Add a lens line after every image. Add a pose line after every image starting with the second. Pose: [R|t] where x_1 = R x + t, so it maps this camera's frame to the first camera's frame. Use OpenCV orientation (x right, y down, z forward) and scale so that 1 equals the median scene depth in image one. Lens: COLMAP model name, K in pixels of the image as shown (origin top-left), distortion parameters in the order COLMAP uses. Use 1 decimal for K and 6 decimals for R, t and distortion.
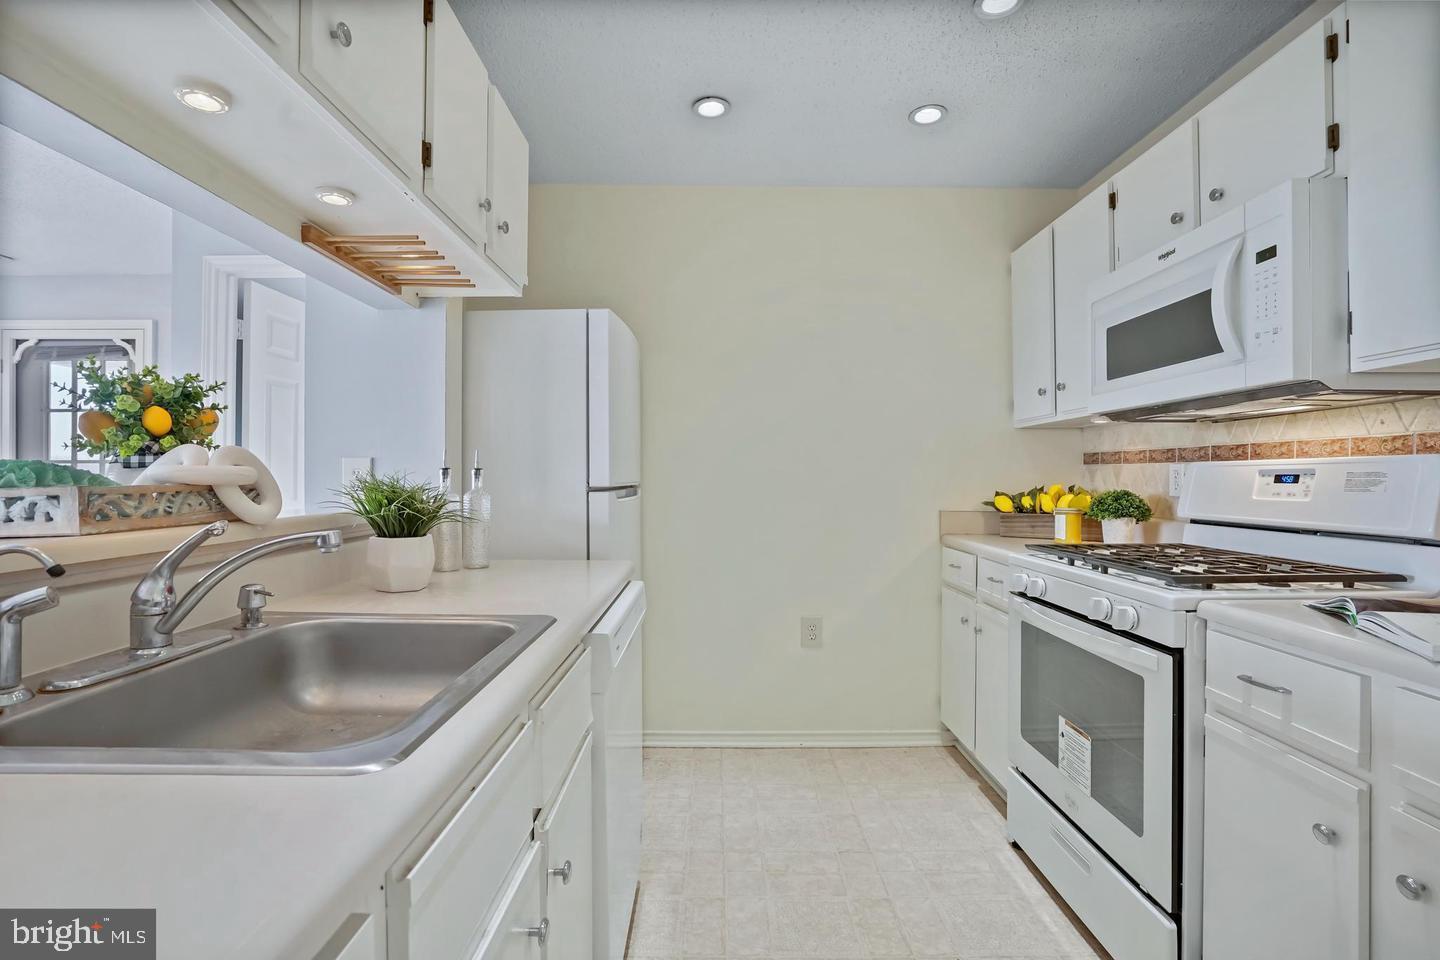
lens RADIAL K [[670.5, 0, 723.4], [0, 670.5, 475.5], [0, 0, 1]] dist [-0.003694, -0.000003]
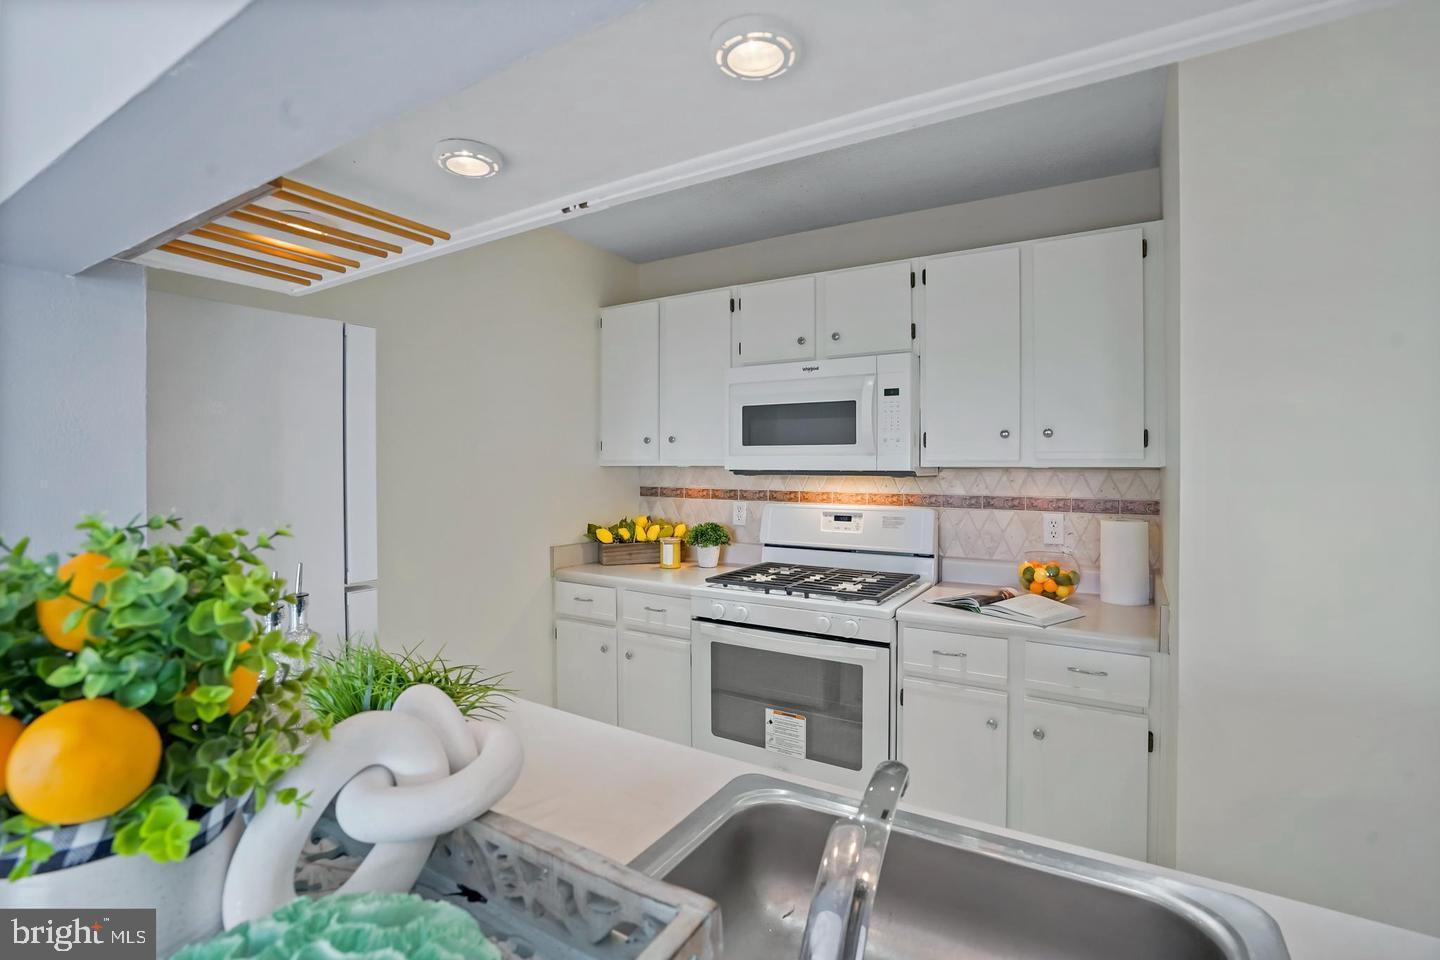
lens RADIAL K [[670.5, 0, 723.4], [0, 670.5, 475.5], [0, 0, 1]] dist [-0.003694, -0.000003]
pose [[0.534897, -0.014681, 0.844790, -0.574494], [-0.002493, 0.999817, 0.018953, -0.109647], [-0.844914, -0.012244, 0.534763, 0.329002]]
